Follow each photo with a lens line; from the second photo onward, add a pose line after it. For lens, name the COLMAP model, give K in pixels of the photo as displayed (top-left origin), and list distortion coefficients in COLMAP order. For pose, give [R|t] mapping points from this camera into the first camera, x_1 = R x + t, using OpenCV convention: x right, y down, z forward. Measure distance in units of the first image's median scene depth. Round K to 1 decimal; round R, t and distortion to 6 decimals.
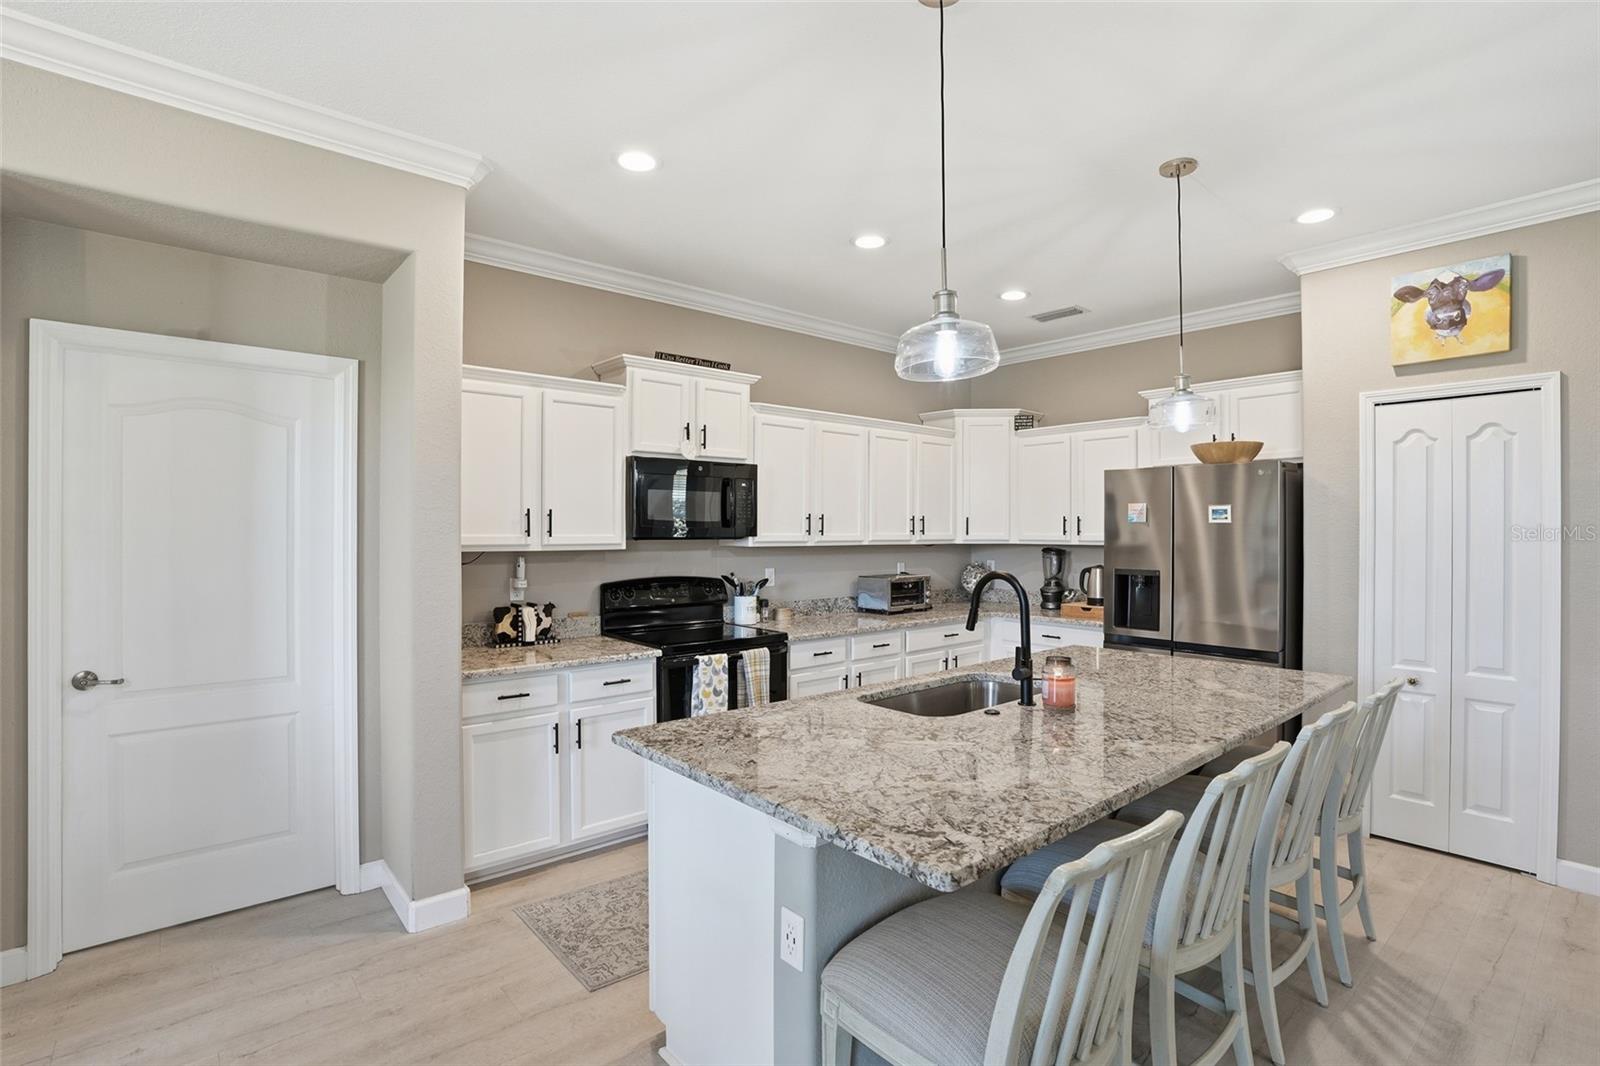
lens RADIAL K [[757.3, 0, 795.3], [0, 757.3, 530.5], [0, 0, 1]] dist [-0.042570, 0.004602]
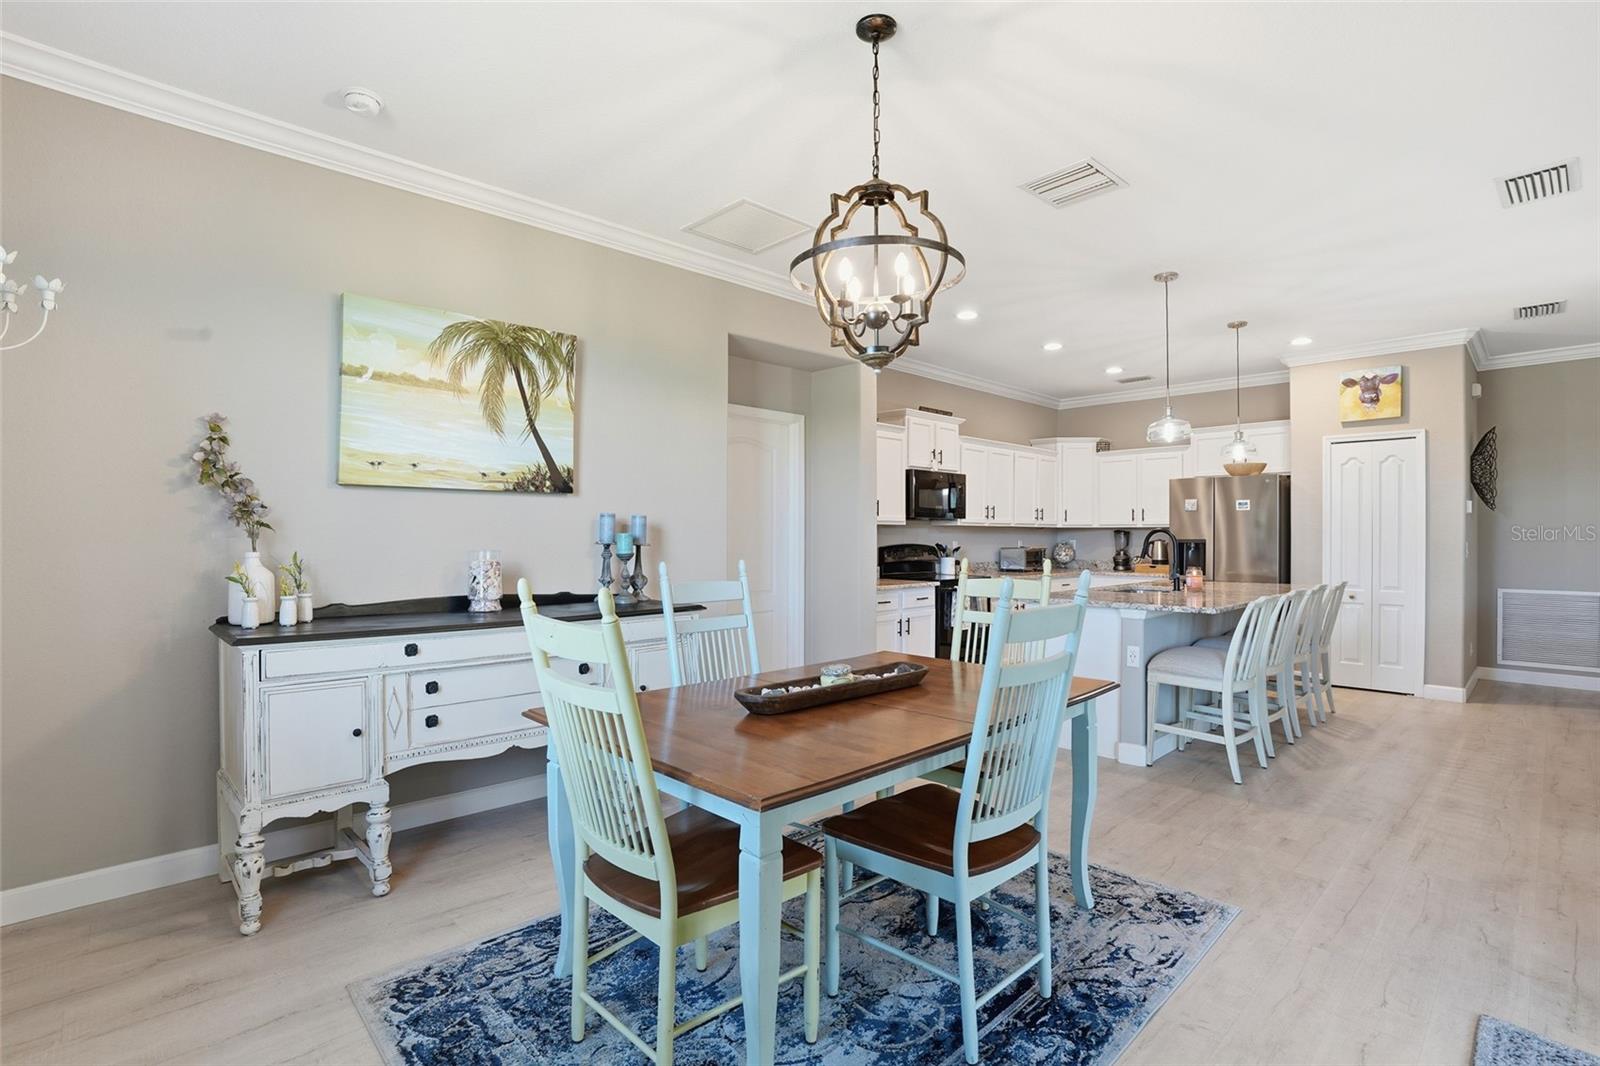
lens RADIAL K [[757.3, 0, 801.1], [0, 757.3, 538.7], [0, 0, 1]] dist [-0.042570, 0.004602]
pose [[0.998032, -0.001076, 0.062705, -0.531858], [0.000886, 0.999995, 0.003048, 0.047681], [-0.062708, -0.002986, 0.998027, -0.623269]]
